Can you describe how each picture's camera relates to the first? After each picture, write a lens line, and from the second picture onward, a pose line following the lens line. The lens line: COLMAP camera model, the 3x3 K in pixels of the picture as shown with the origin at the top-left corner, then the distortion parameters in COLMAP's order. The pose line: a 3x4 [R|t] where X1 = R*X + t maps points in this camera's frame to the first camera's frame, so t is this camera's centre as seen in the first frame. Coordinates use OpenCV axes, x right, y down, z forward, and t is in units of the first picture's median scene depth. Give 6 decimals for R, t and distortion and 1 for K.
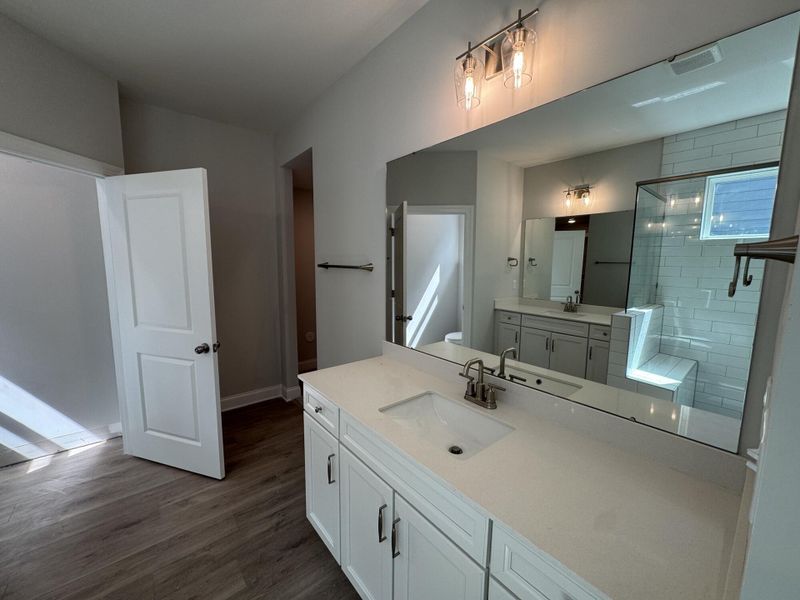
lens RADIAL K [[318.9, 0, 401.3], [0, 318.9, 305.5], [0, 0, 1]] dist [-0.001297, -0.000370]
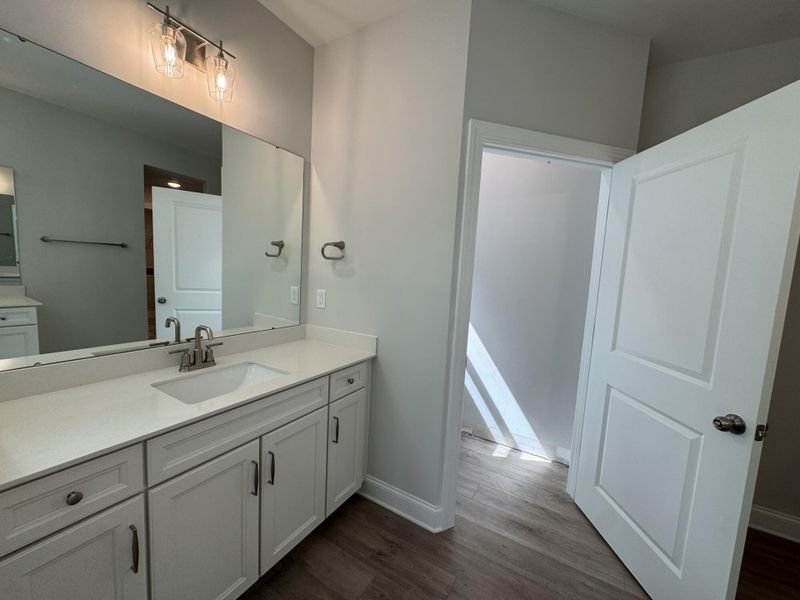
lens RADIAL K [[318.9, 0, 402.7], [0, 318.9, 303.1], [0, 0, 1]] dist [-0.001297, -0.000370]
pose [[0.339415, 0.102681, -0.935016, -0.293371], [-0.163943, 0.985268, 0.048688, -0.000420], [0.926240, 0.136764, 0.351248, 0.243202]]
